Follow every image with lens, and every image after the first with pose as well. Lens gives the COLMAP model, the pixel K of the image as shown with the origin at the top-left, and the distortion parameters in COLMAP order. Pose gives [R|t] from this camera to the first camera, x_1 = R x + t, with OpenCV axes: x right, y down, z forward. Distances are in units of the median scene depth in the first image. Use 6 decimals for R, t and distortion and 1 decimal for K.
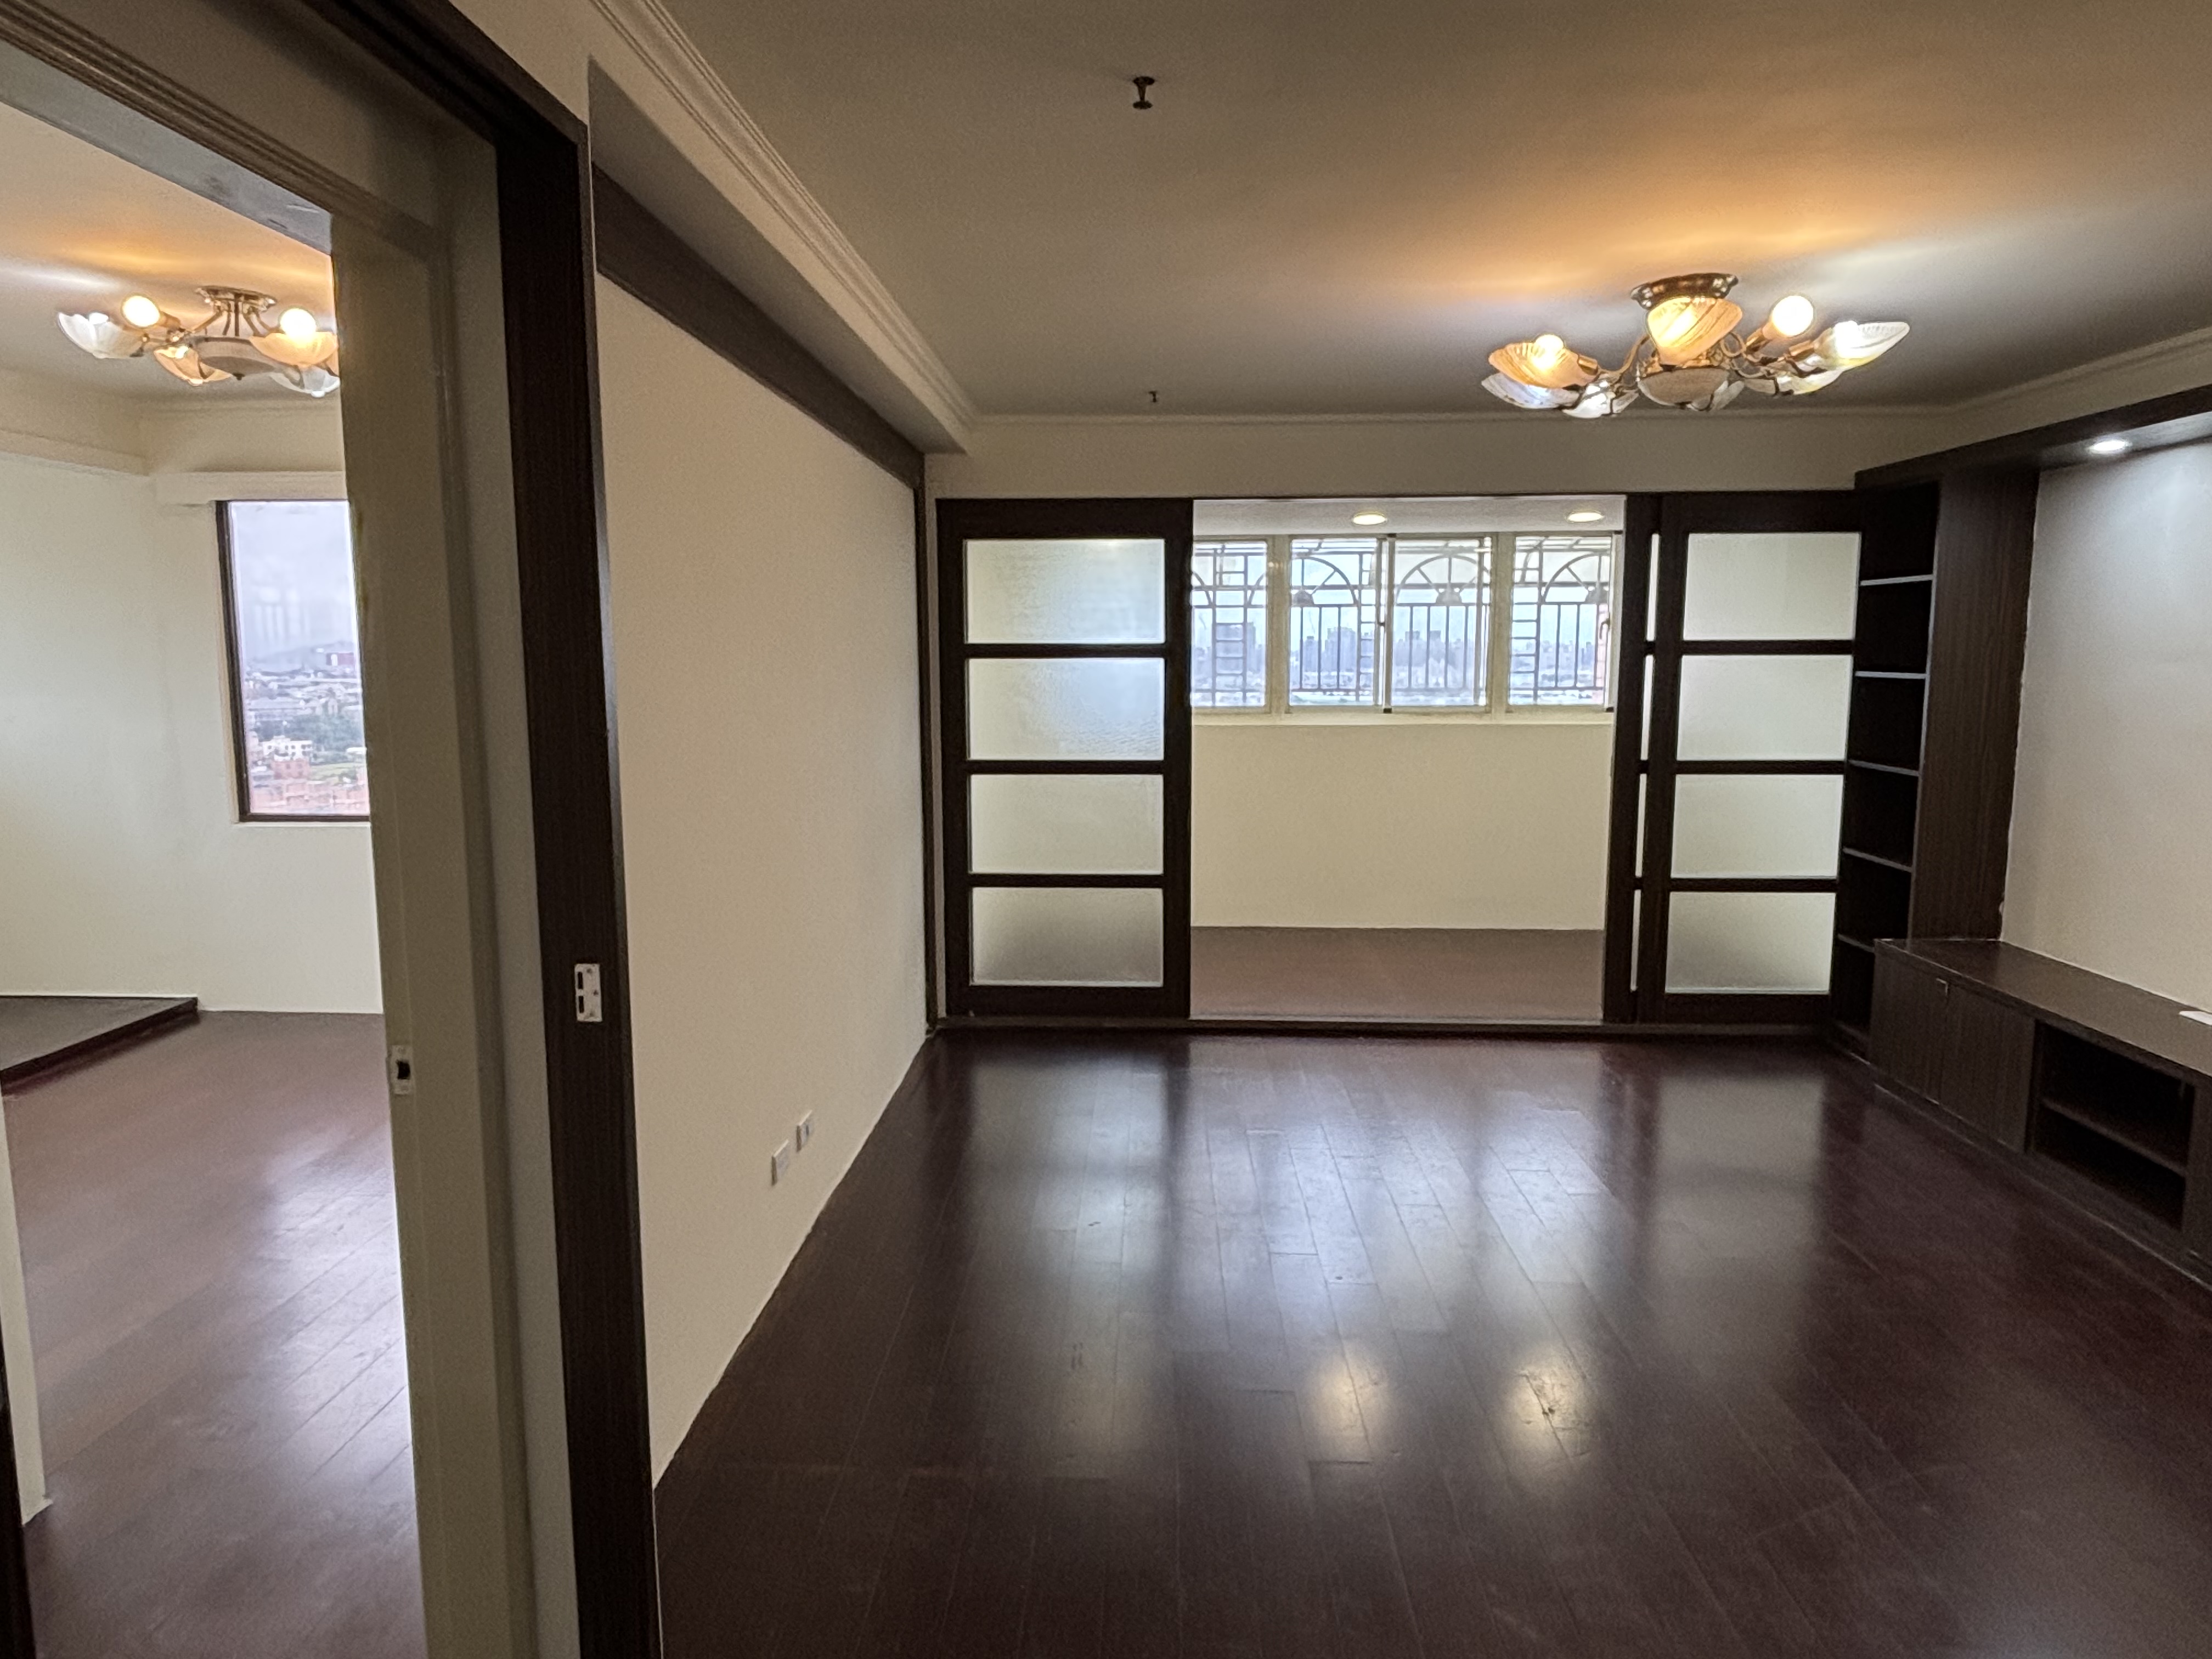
lens RADIAL K [[1357.6, 0, 1095.0], [0, 1357.6, 833.0], [0, 0, 1]] dist [0.019374, -0.037132]
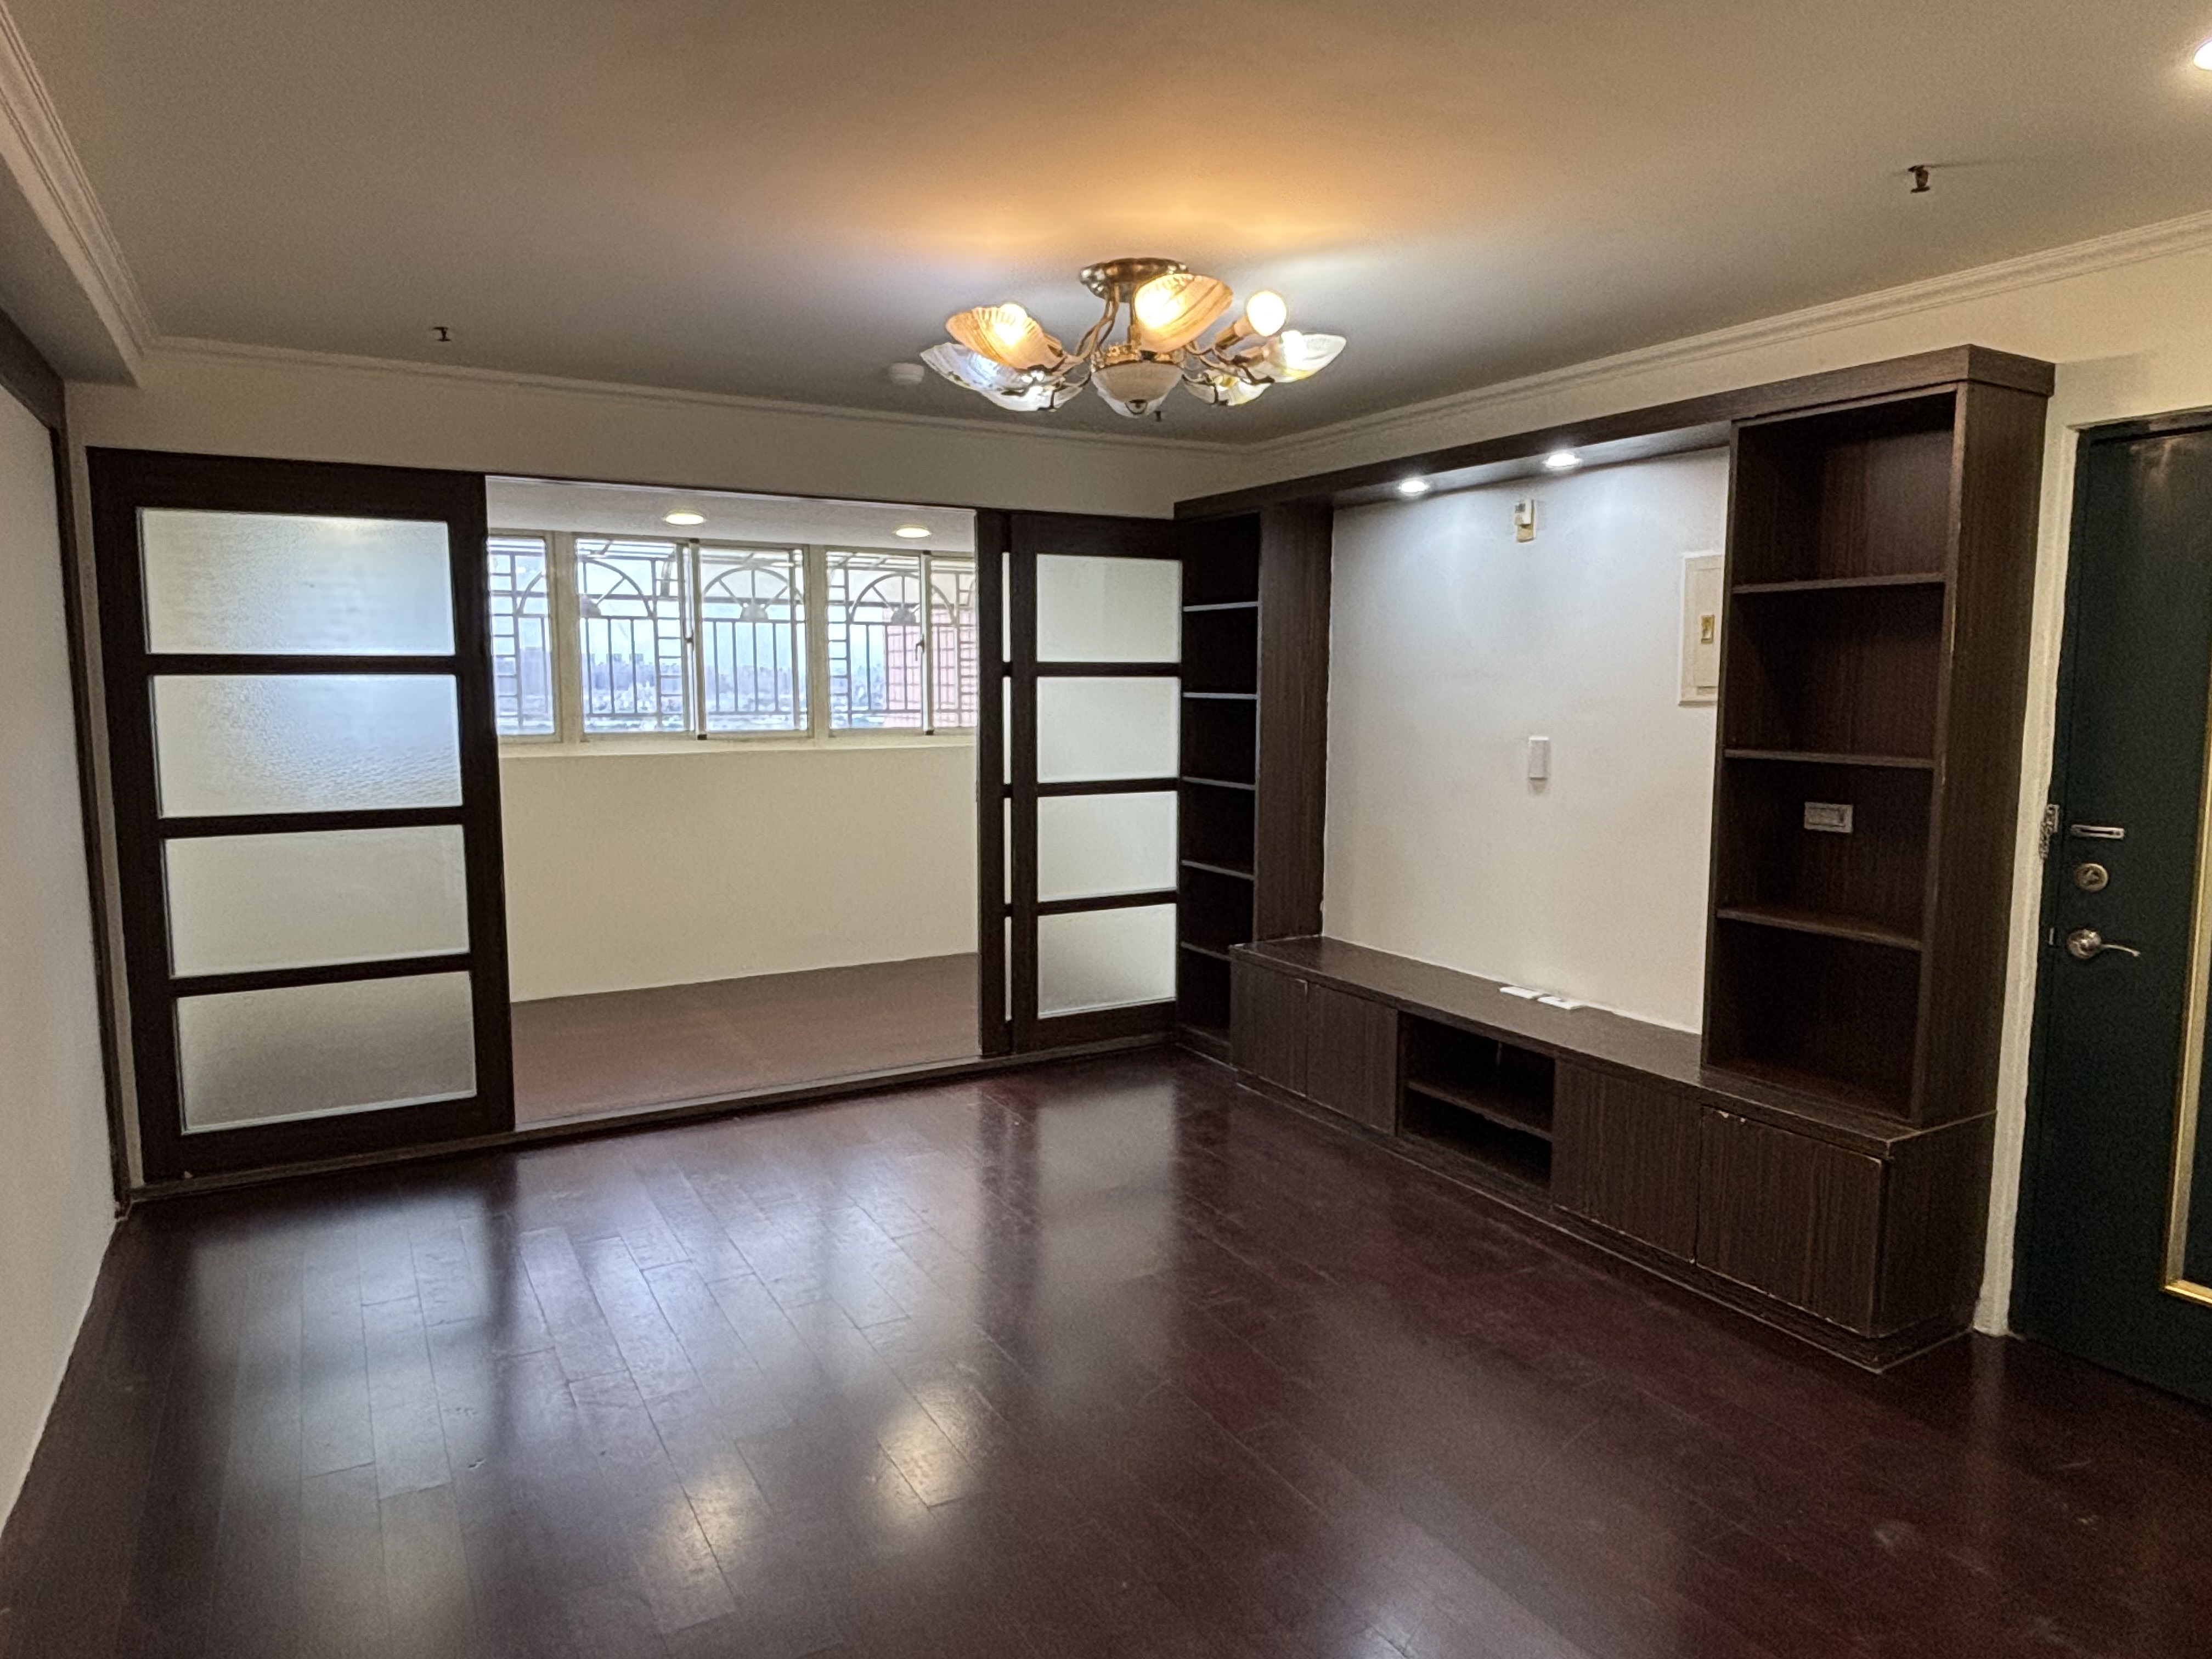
lens RADIAL K [[1357.6, 0, 1102.1], [0, 1357.6, 827.6], [0, 0, 1]] dist [0.019374, -0.037132]
pose [[0.844429, -0.054399, 0.532898, -0.056831], [0.065652, 0.997840, -0.002172, -0.015597], [-0.531629, 0.036820, 0.846177, 0.143257]]
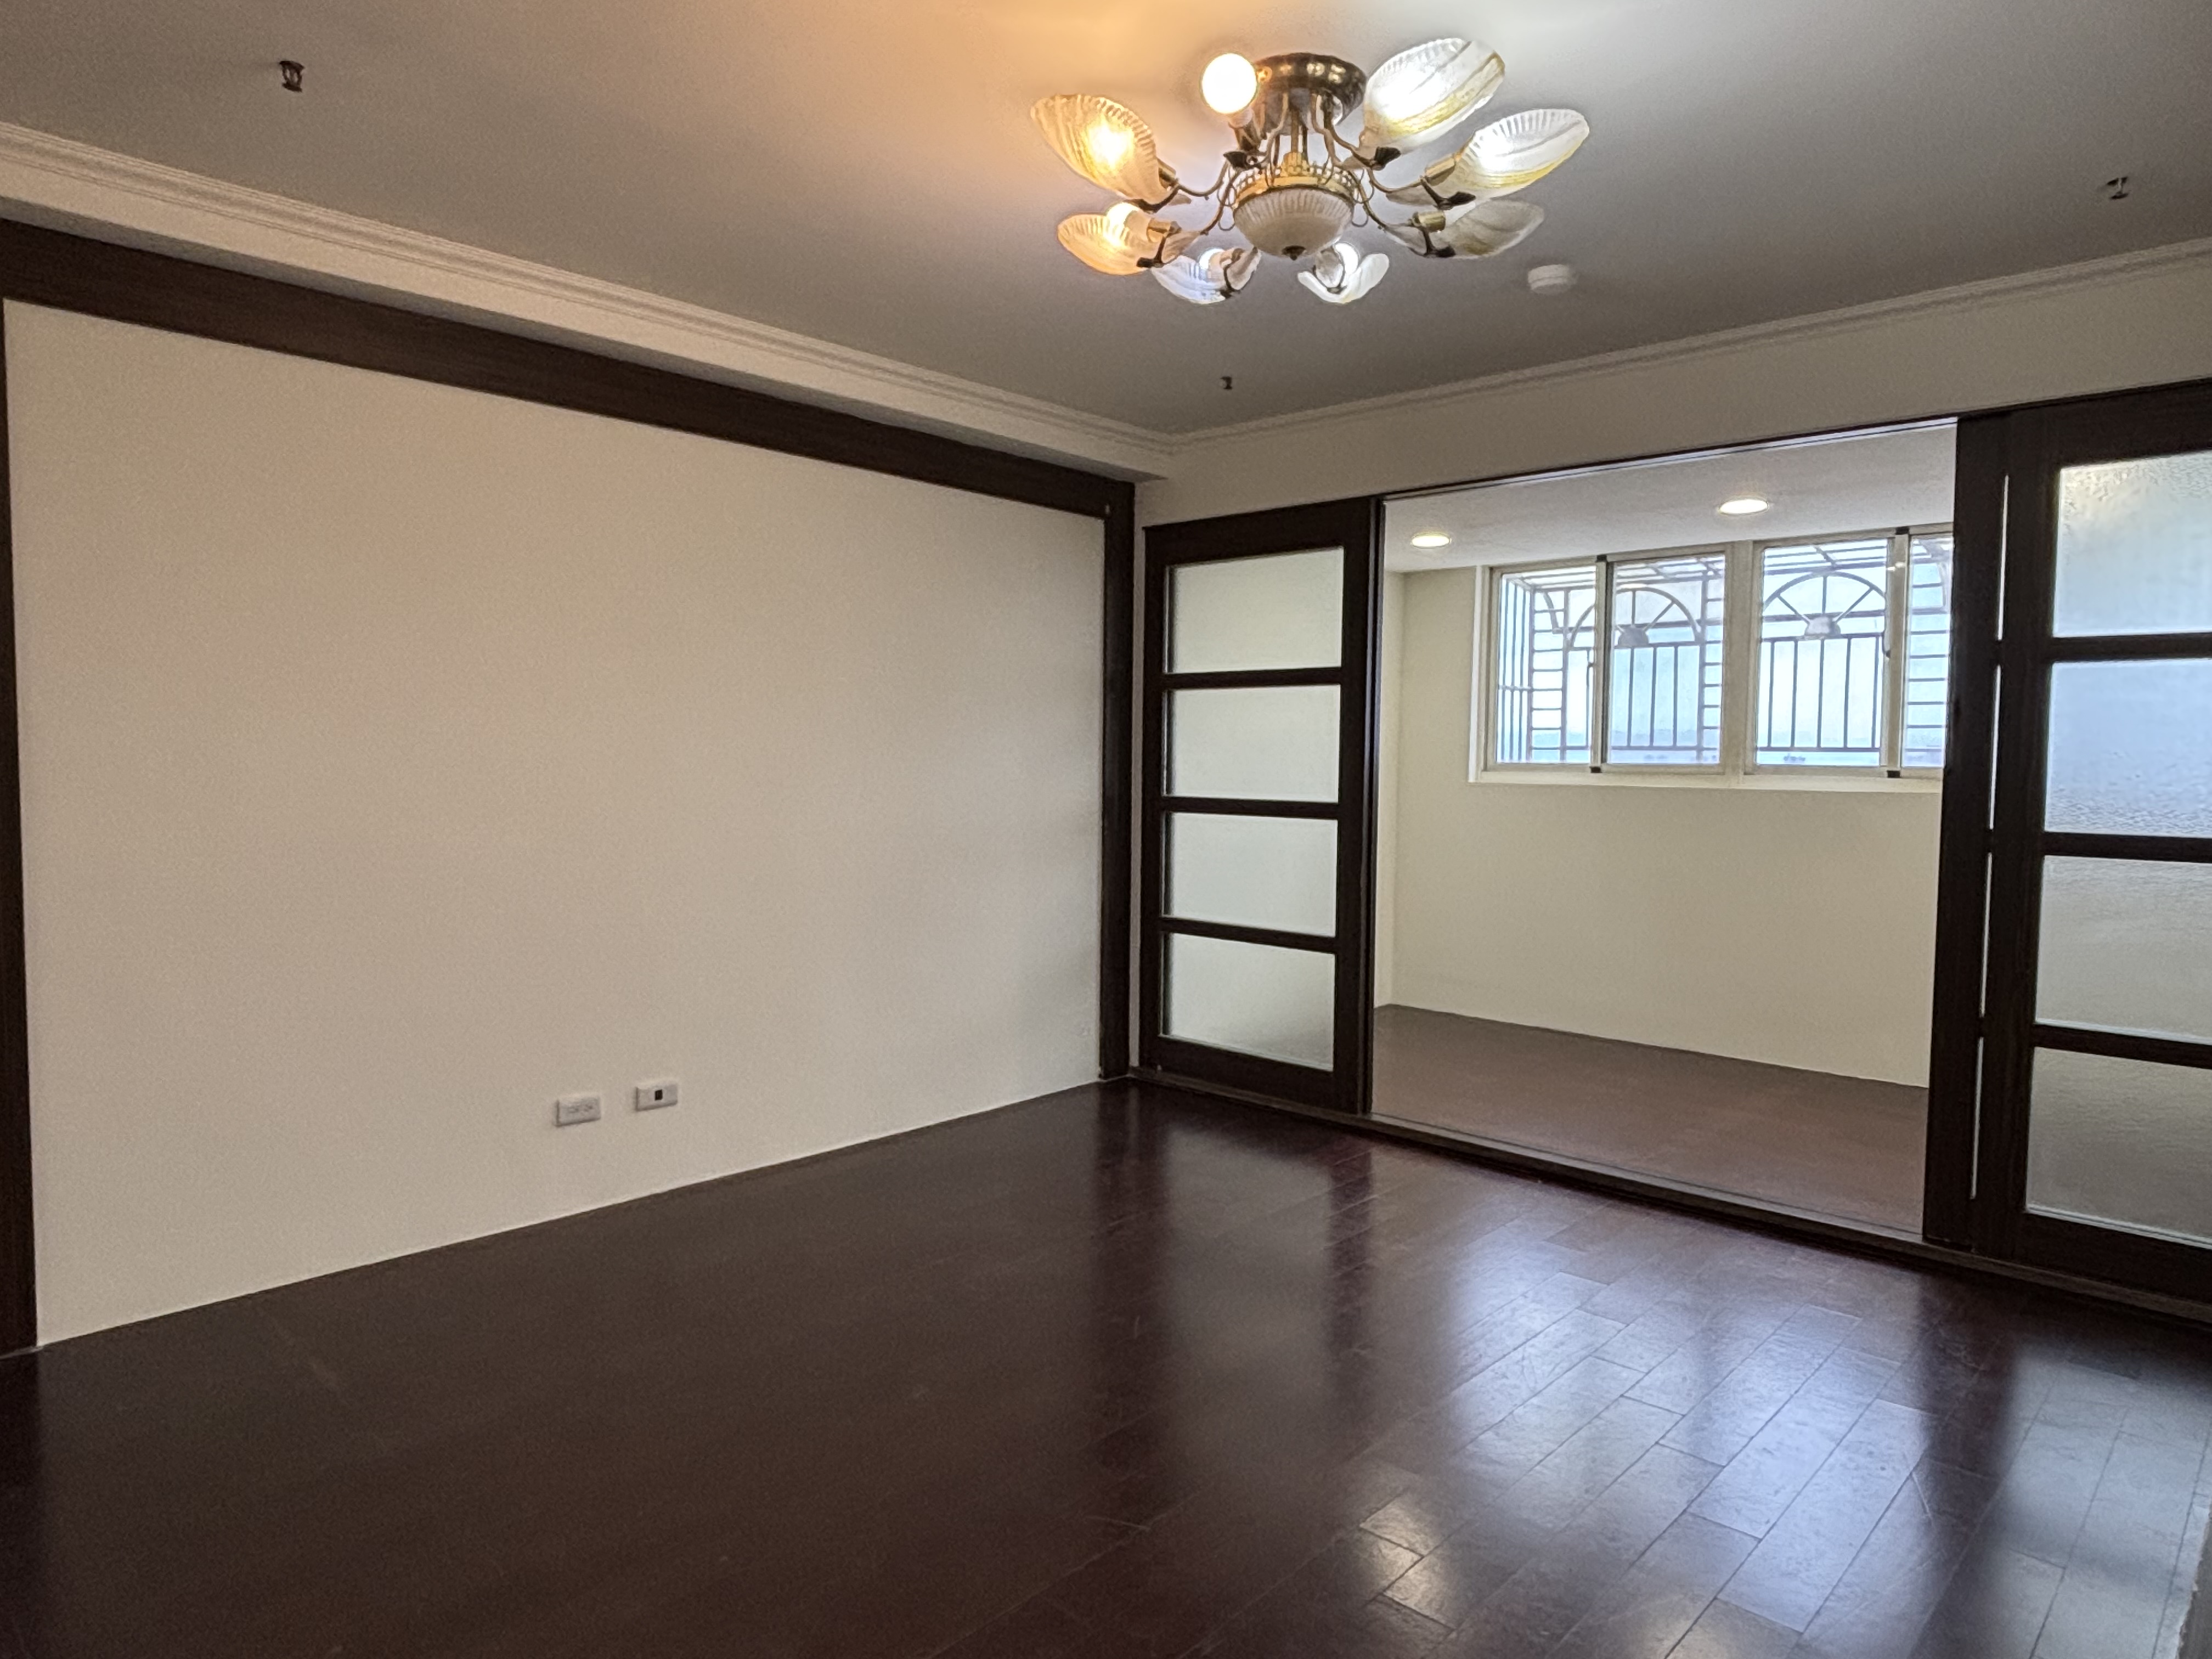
lens RADIAL K [[1357.6, 0, 1116.2], [0, 1357.6, 831.8], [0, 0, 1]] dist [0.019374, -0.037132]
pose [[0.760783, 0.049673, -0.647103, 0.498708], [-0.099019, 0.994278, -0.040090, 0.012302], [0.641408, 0.094575, 0.761348, 0.260634]]
